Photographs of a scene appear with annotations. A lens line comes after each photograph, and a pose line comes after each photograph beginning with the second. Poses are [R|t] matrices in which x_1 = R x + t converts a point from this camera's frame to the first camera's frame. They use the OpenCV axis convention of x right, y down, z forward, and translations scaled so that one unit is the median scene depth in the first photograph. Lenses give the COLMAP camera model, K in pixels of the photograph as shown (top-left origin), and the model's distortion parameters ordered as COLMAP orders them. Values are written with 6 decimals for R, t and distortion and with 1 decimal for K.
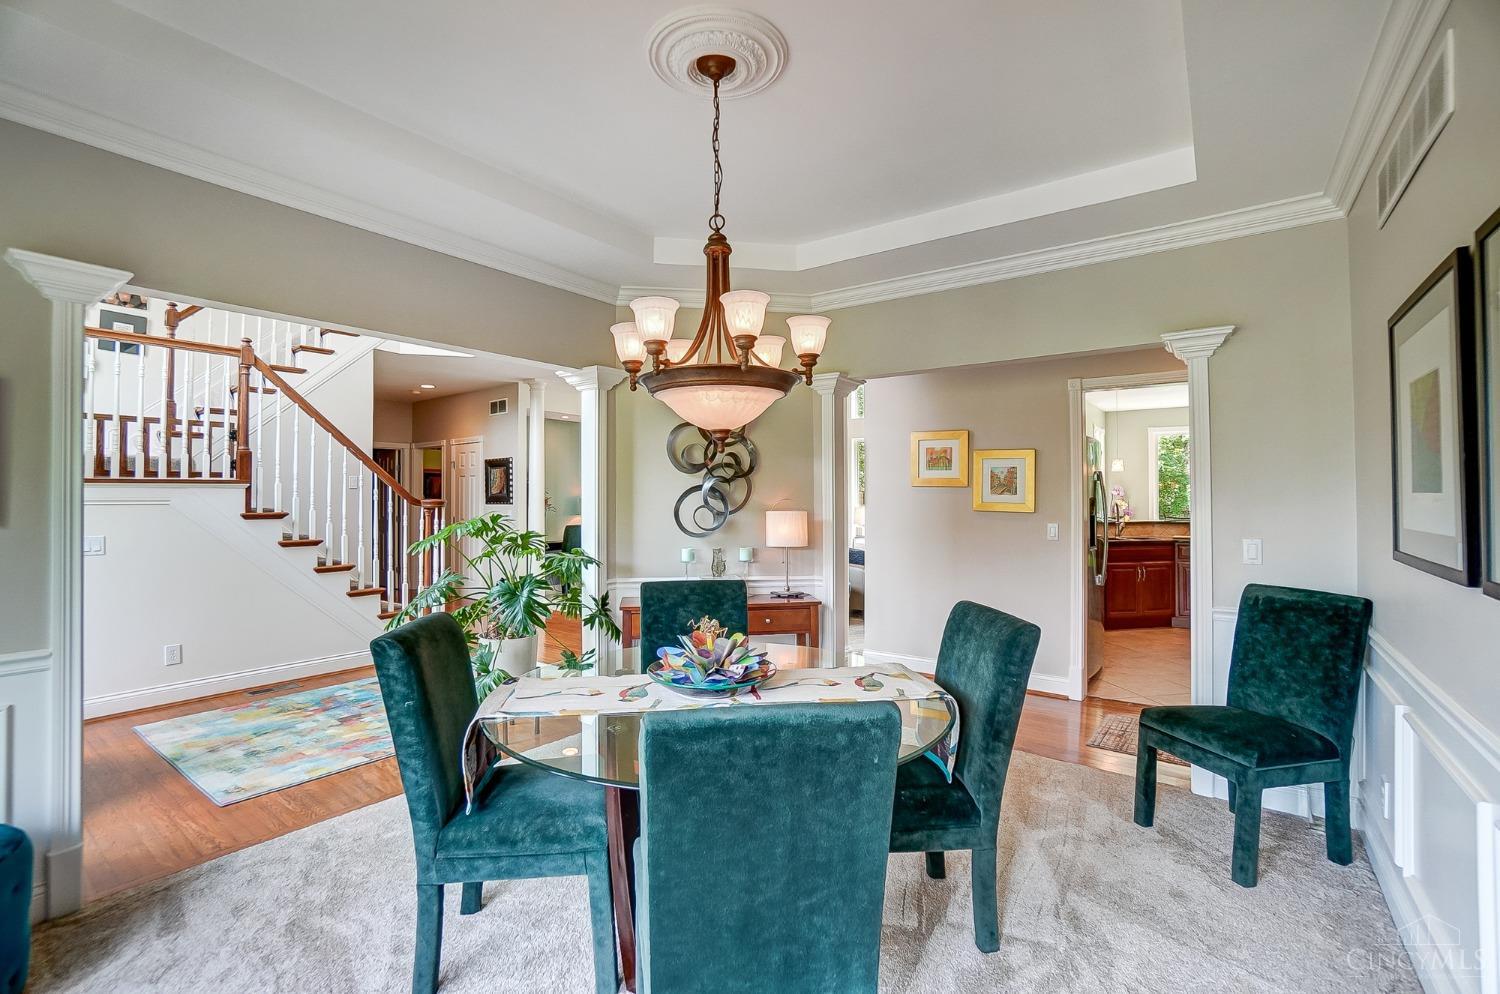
lens RADIAL K [[670.2, 0, 753.0], [0, 670.2, 485.2], [0, 0, 1]] dist [-0.032504, 0.006567]
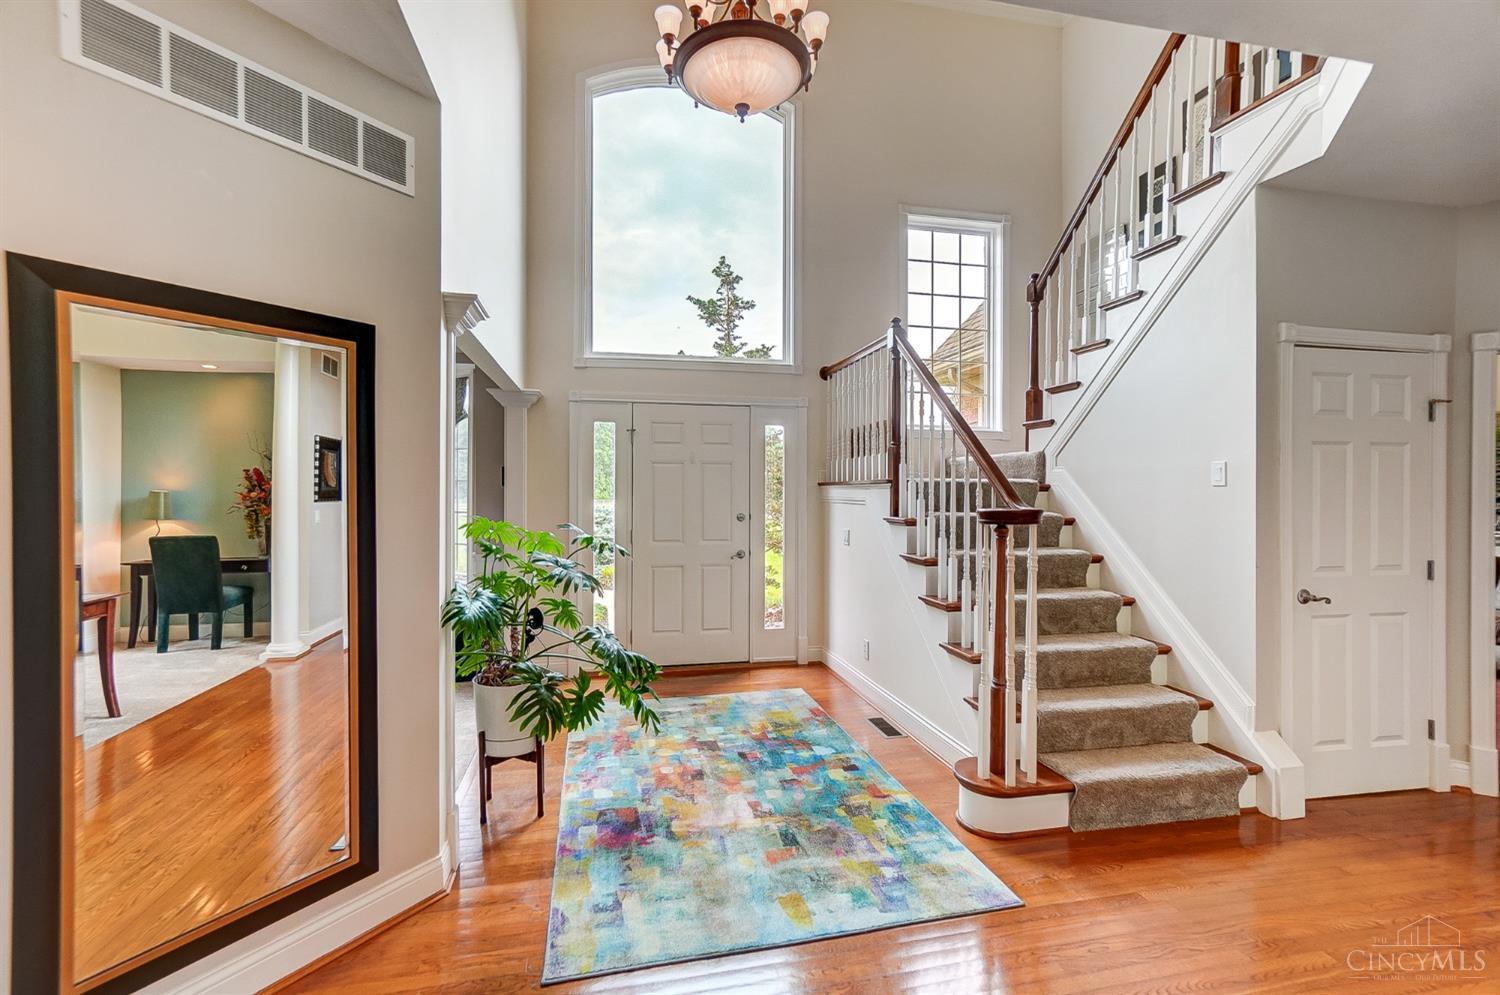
lens RADIAL K [[670.2, 0, 707.1], [0, 670.2, 494.2], [0, 0, 1]] dist [-0.032504, 0.006567]
pose [[-0.694498, 0.005766, -0.719471, 0.042724], [0.006731, 0.999976, 0.001517, 0.009889], [0.719463, -0.003789, -0.694521, 1.597700]]
